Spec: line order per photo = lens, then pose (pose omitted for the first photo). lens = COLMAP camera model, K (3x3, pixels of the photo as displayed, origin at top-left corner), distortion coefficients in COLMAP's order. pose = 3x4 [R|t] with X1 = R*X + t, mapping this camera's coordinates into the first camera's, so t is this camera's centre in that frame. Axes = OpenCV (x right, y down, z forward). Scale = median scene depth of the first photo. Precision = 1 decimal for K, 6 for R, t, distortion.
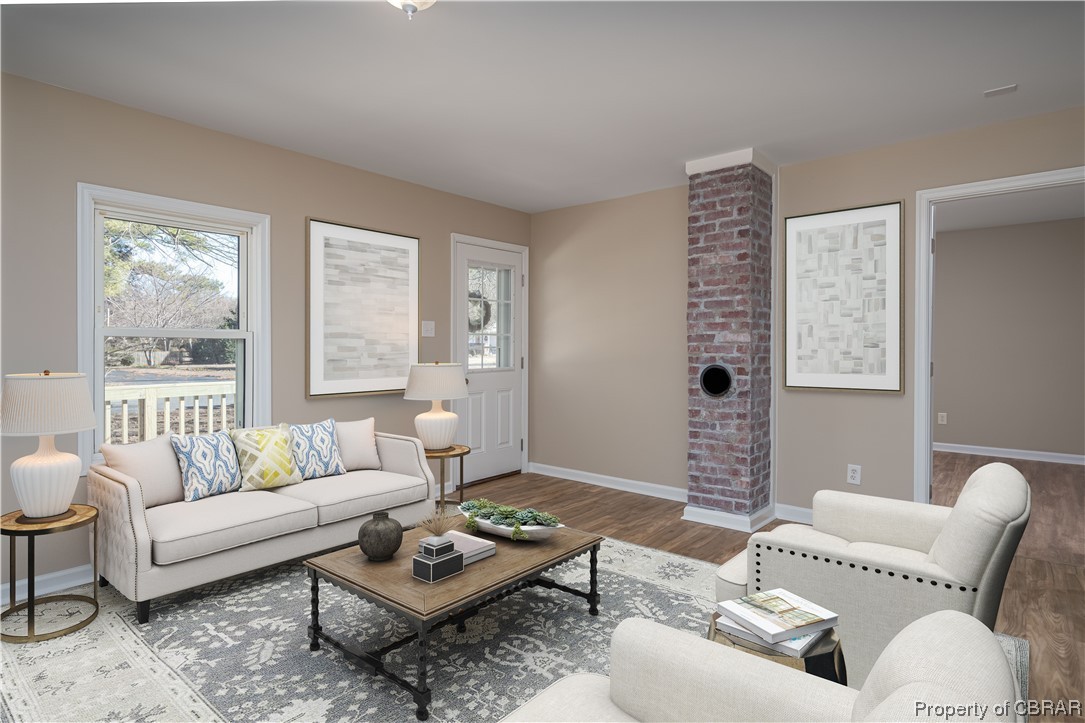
lens RADIAL K [[581.6, 0, 541.7], [0, 581.6, 355.6], [0, 0, 1]] dist [-0.000413, -0.000168]
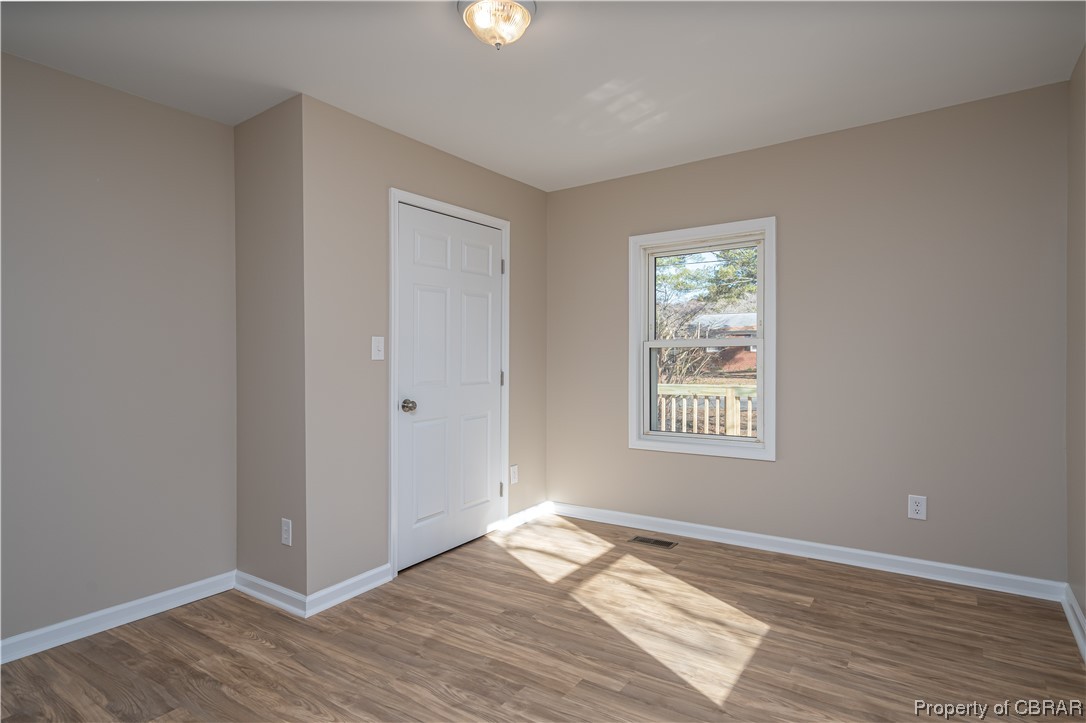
lens RADIAL K [[582.2, 0, 537.6], [0, 582.2, 355.2], [0, 0, 1]] dist [-0.000413, -0.000168]
pose [[0.105980, 0.002280, -0.994366, 0.481785], [-0.003159, 0.999993, 0.001956, -0.013577], [0.994363, 0.002934, 0.105986, 0.530850]]
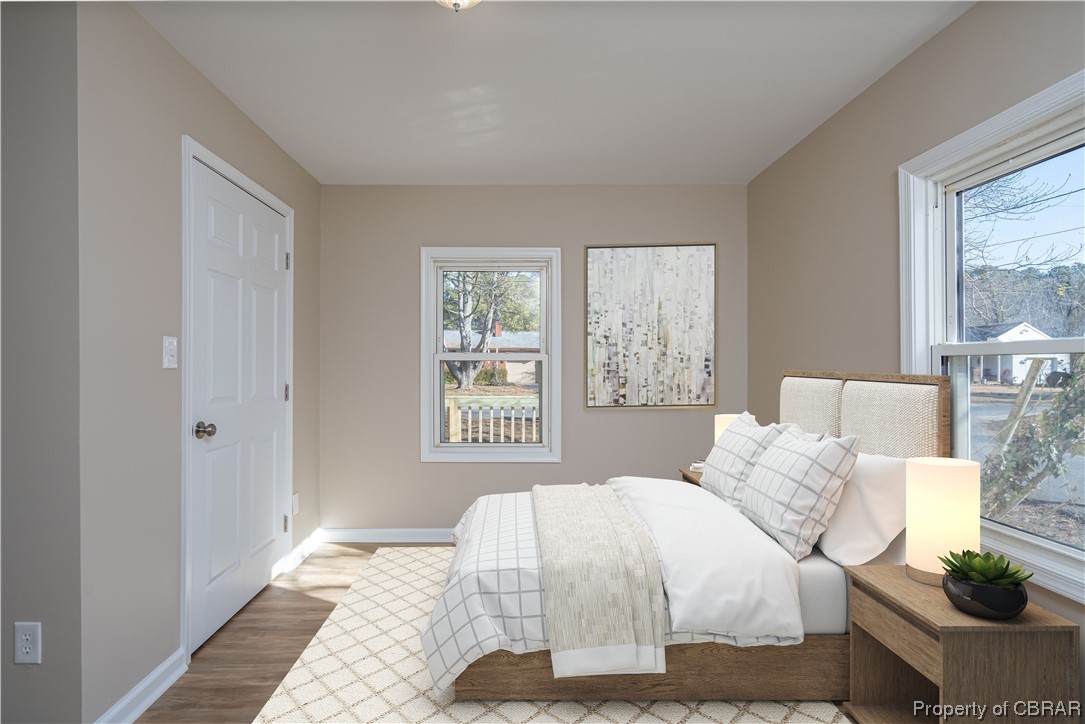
lens RADIAL K [[544.8, 0, 545.1], [0, 544.8, 366.5], [0, 0, 1]] dist [-0.000930, 0.001546]
pose [[0.657713, 0.006672, -0.753240, 0.310281], [-0.018902, 0.999792, -0.007649, -0.009847], [0.753032, 0.019268, 0.657702, 0.316619]]
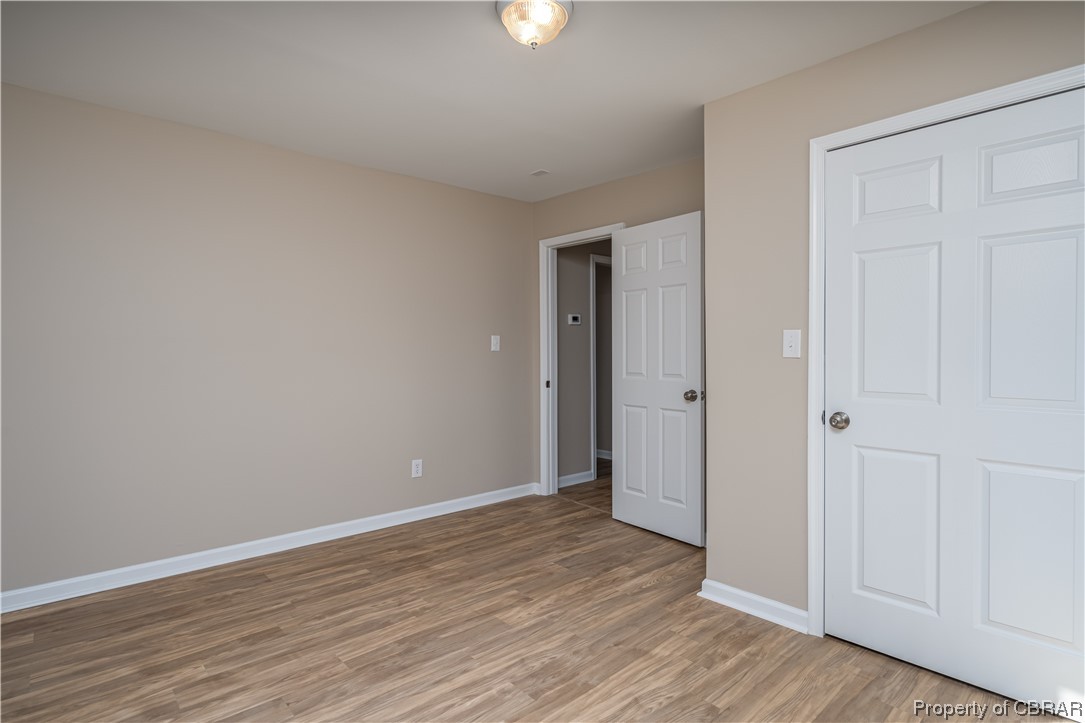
lens RADIAL K [[574.3, 0, 537.3], [0, 574.3, 356.0], [0, 0, 1]] dist [0.003570, 0.000261]
pose [[-0.989546, -0.000156, 0.144216, -0.161998], [0.003313, 0.999711, 0.023813, -0.023701], [-0.144178, 0.024042, -0.989260, 1.102442]]
